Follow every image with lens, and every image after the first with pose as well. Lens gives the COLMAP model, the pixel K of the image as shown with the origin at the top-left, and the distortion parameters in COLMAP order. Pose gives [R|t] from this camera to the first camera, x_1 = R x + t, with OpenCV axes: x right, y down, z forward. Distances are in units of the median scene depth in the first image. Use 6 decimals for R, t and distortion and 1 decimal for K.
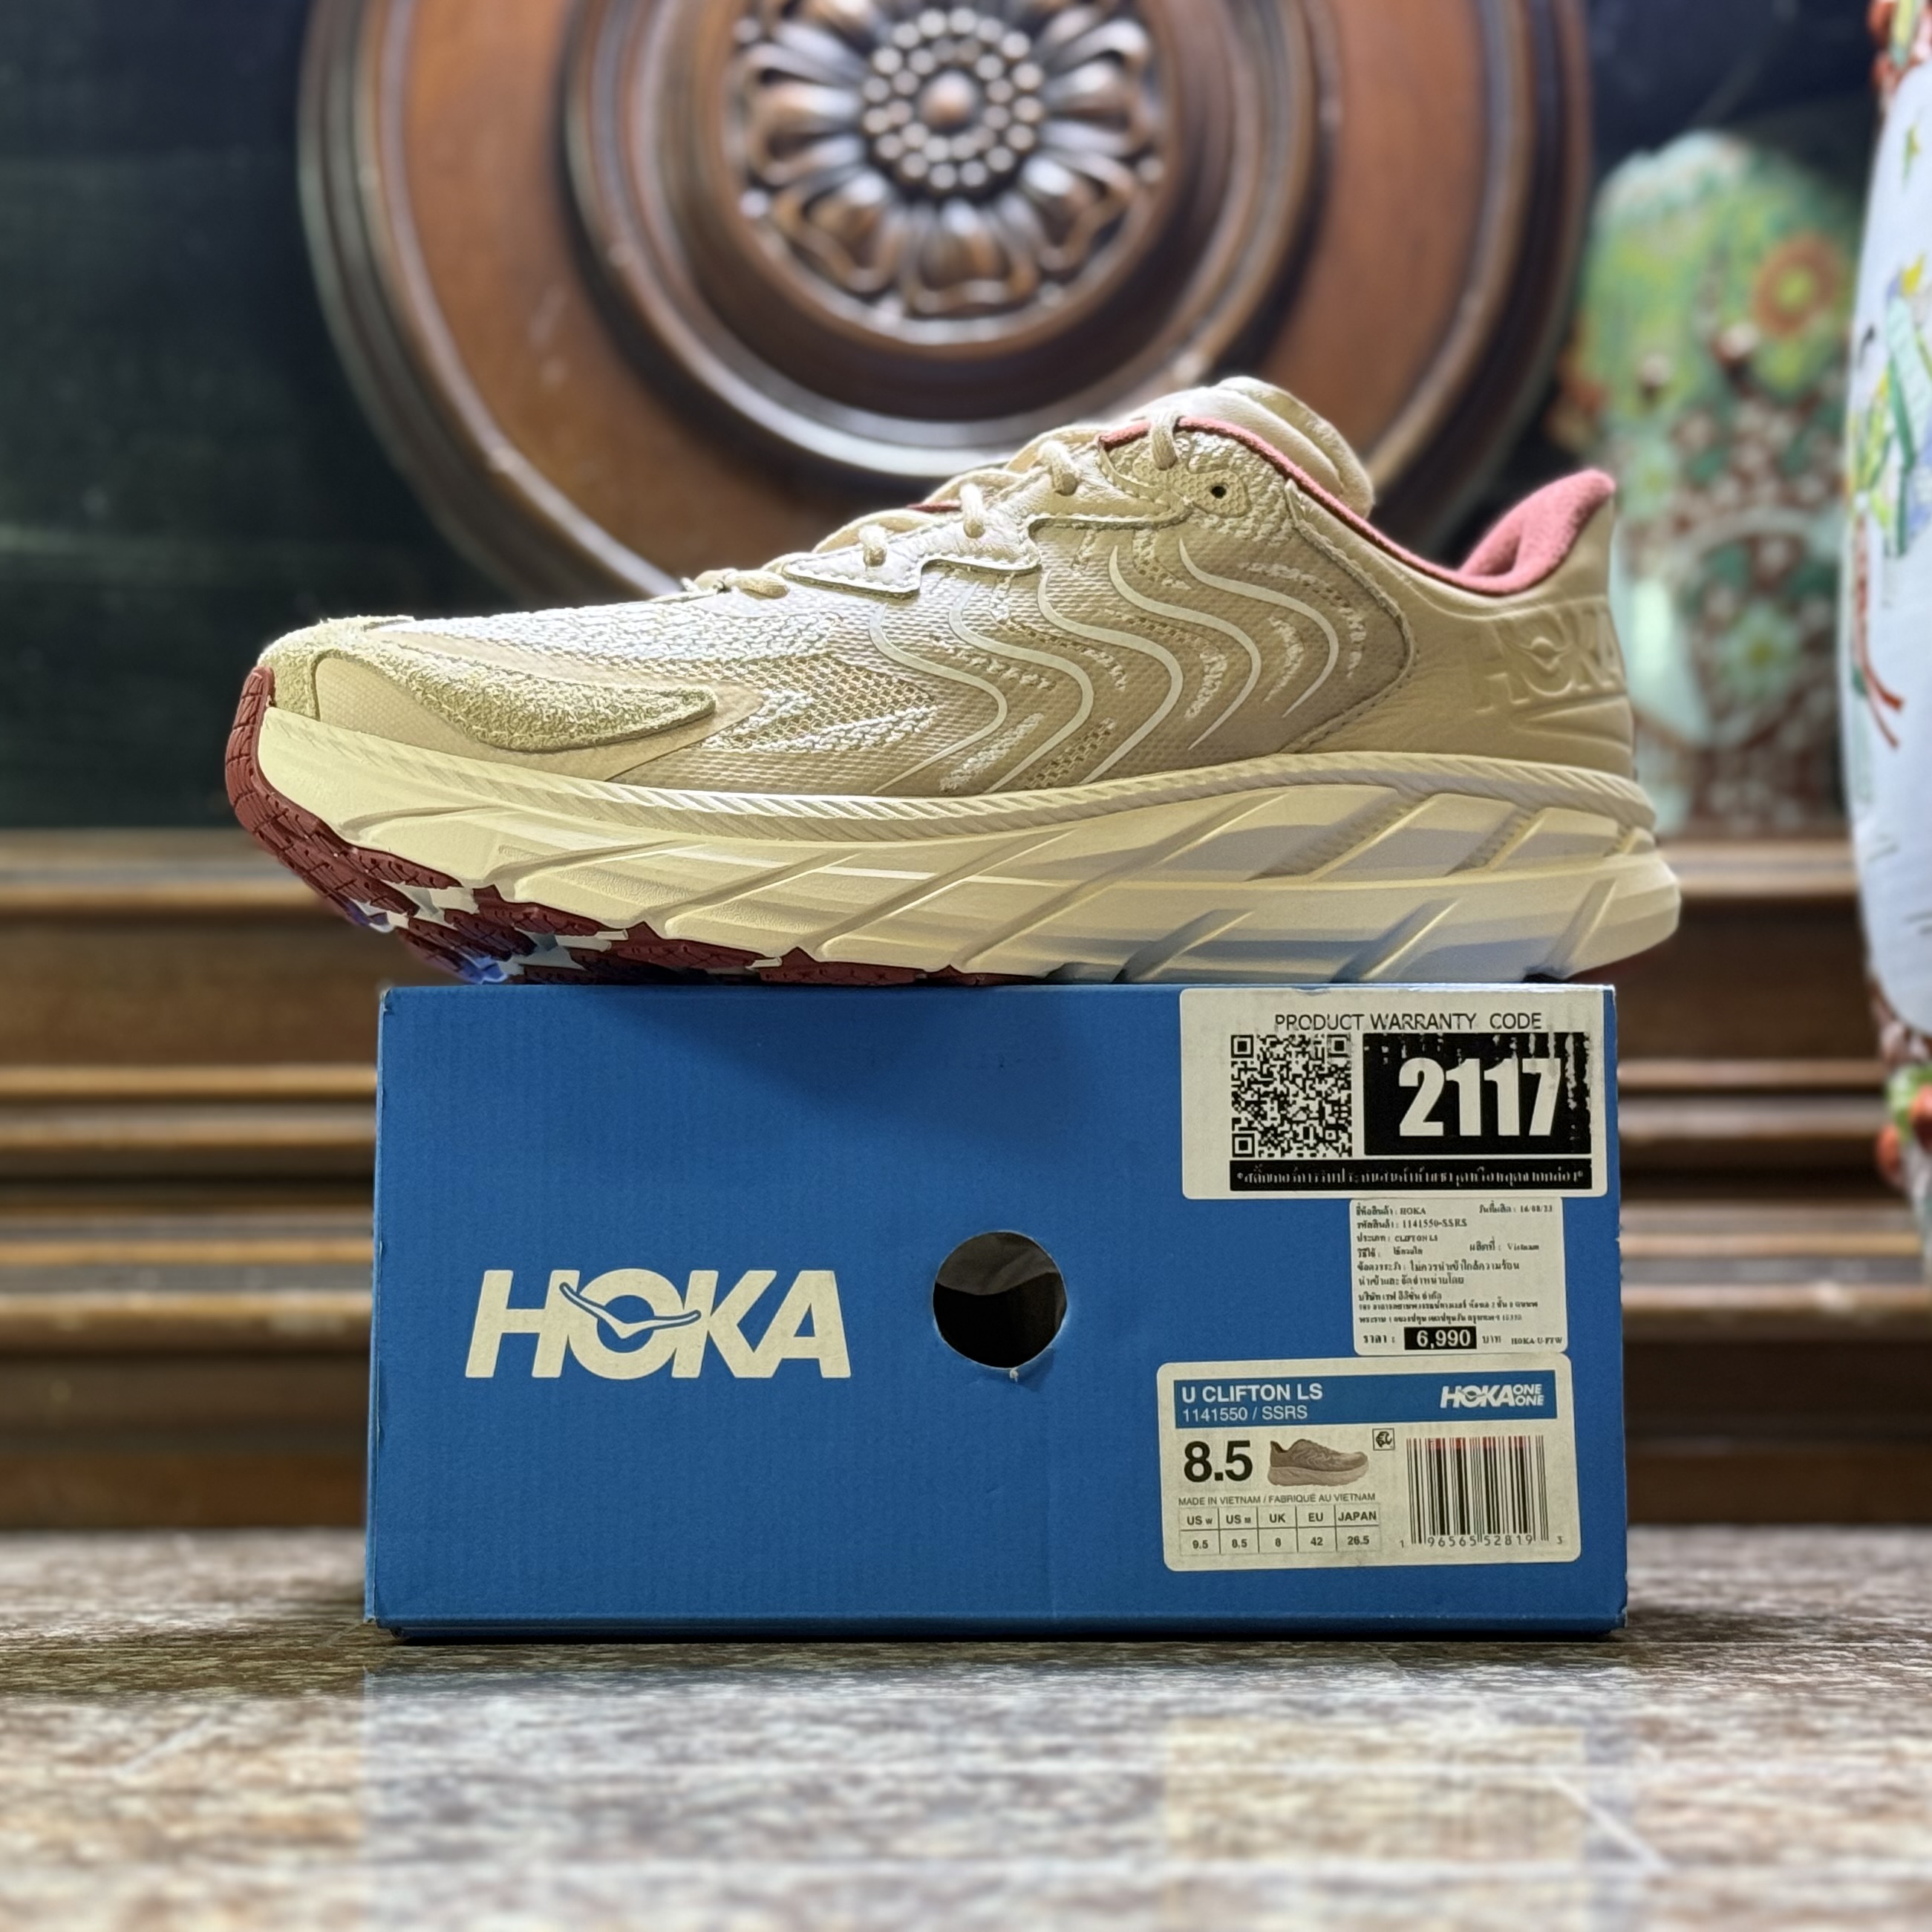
lens RADIAL K [[4883.5, 0, 954.3], [0, 4883.5, 957.3], [0, 0, 1]] dist [0.109830, 0.000000]
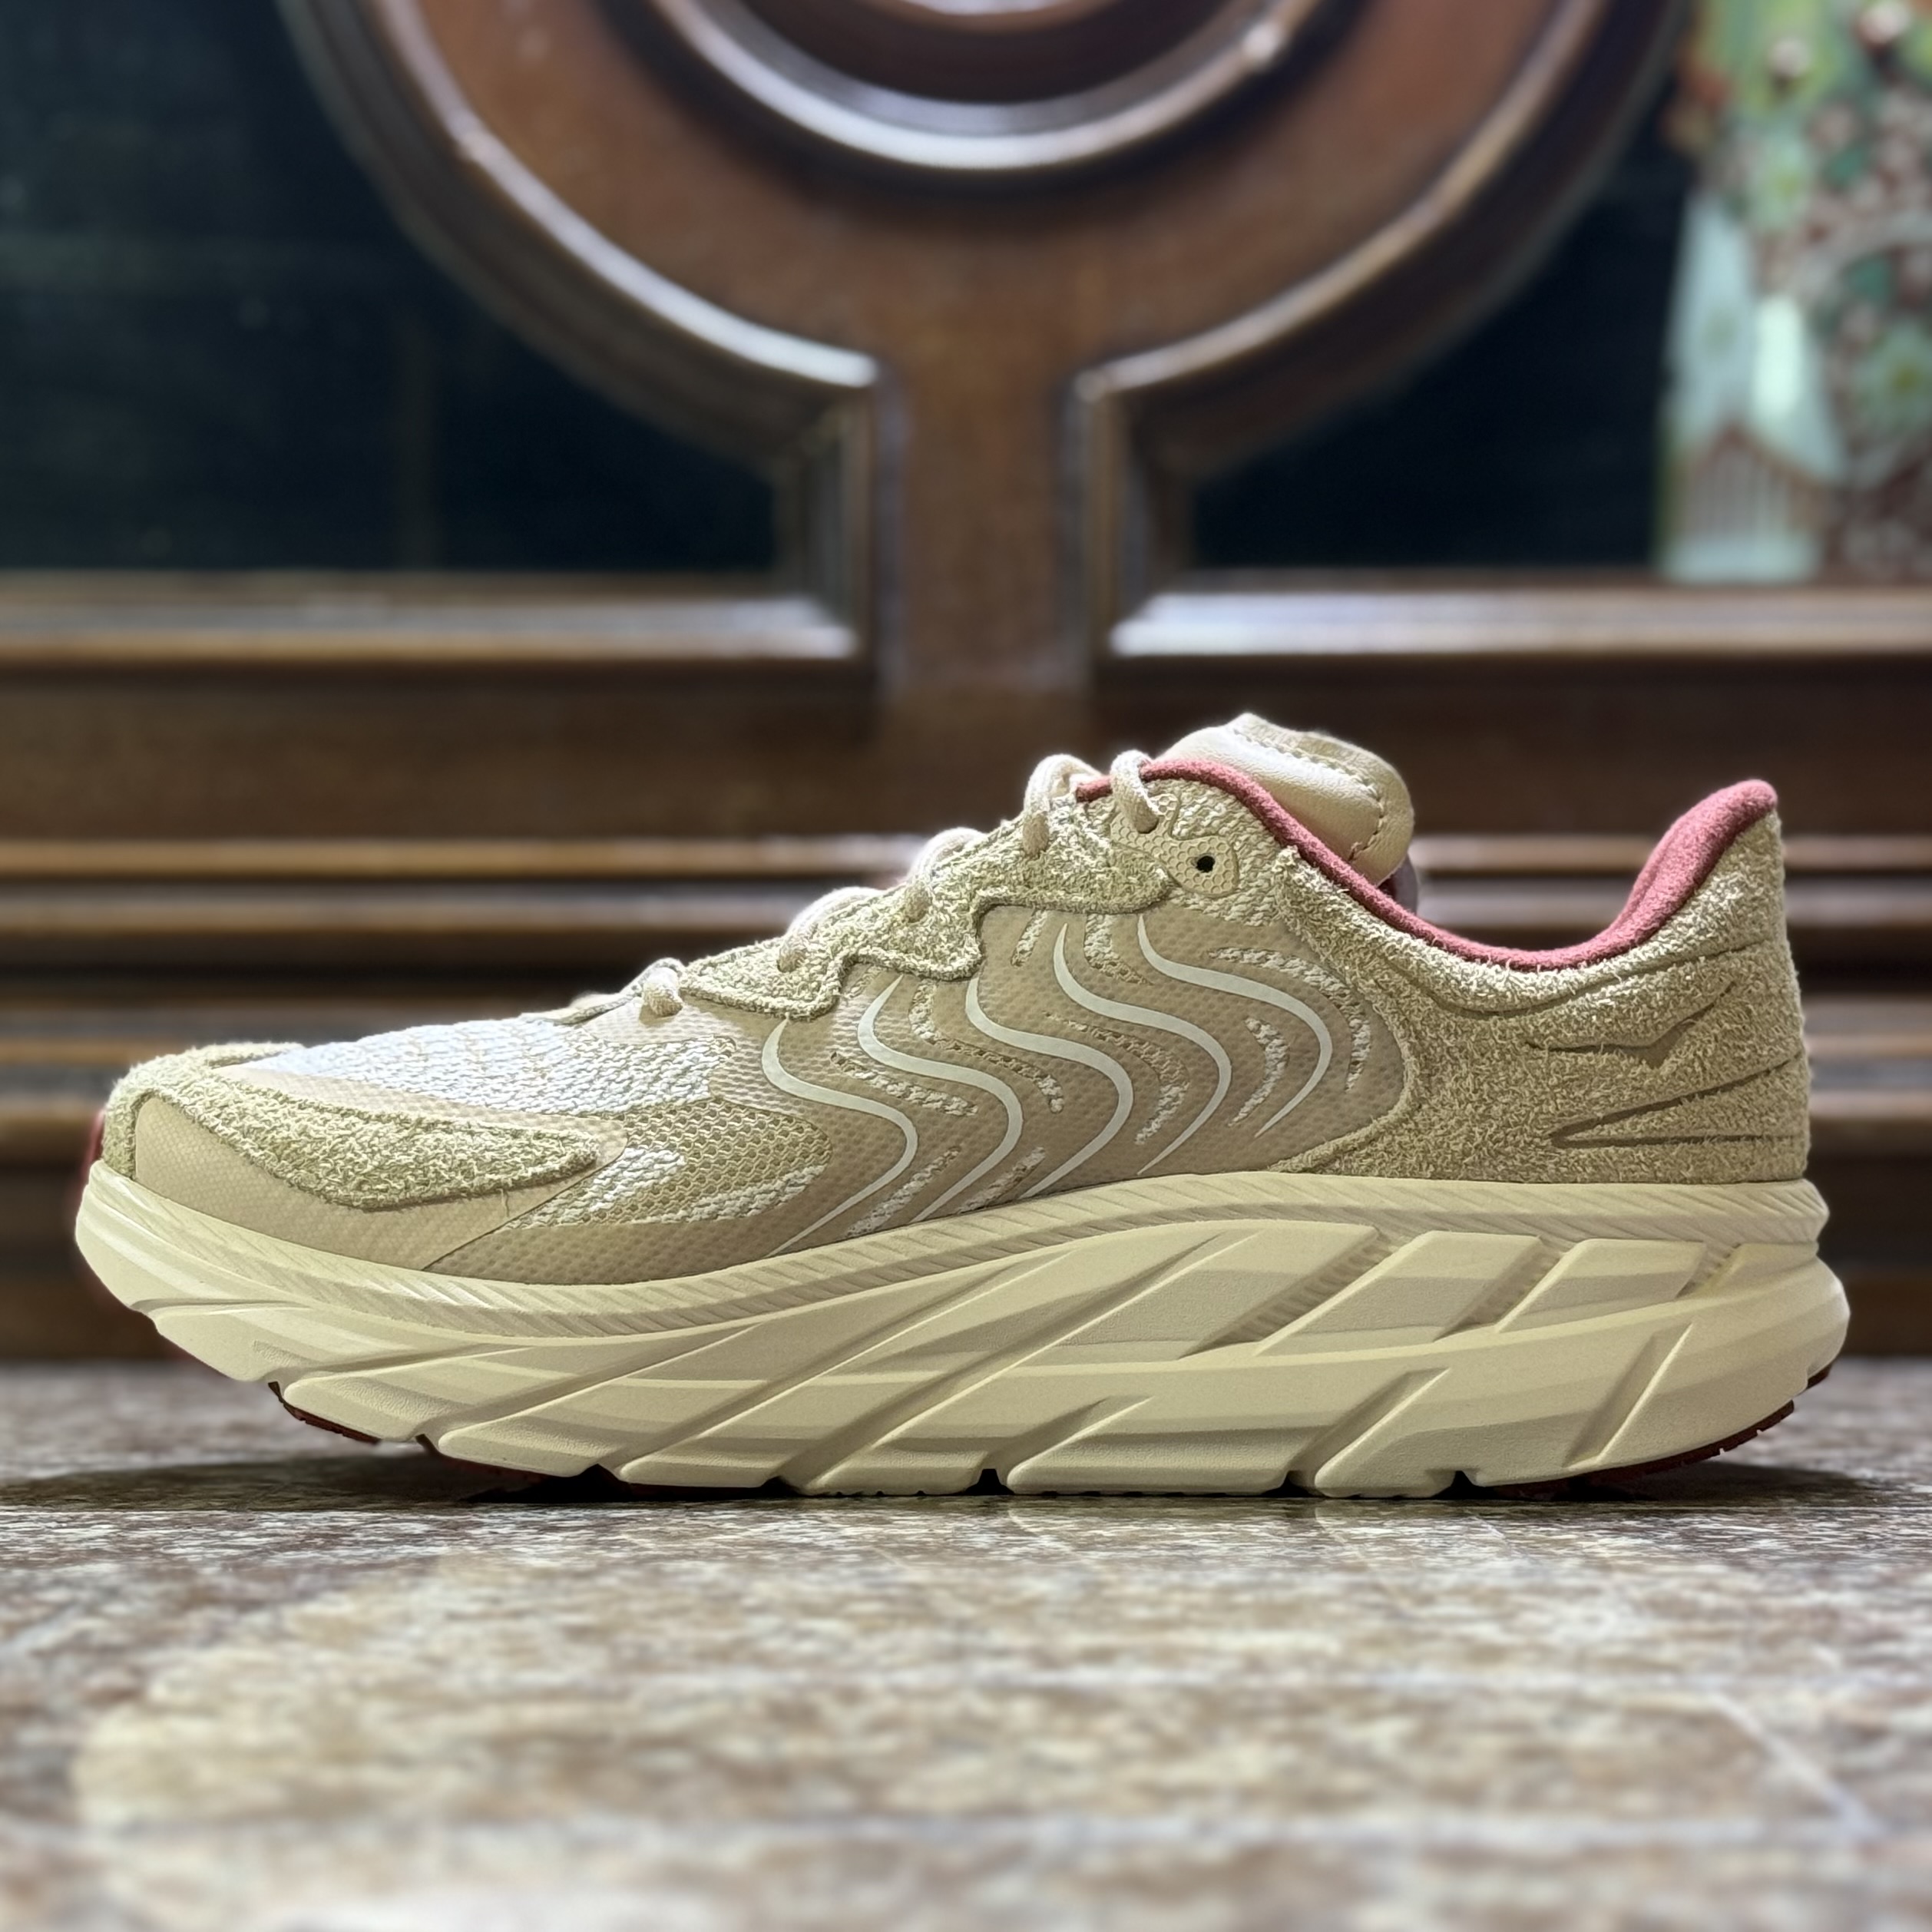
lens RADIAL K [[4883.5, 0, 979.1], [0, 4883.5, 984.3], [0, 0, 1]] dist [0.109830, 0.000000]
pose [[0.999975, 0.001892, -0.006772, 0.005583], [-0.001589, 0.999009, 0.044485, 0.012627], [0.006849, -0.044473, 0.998987, 0.172351]]
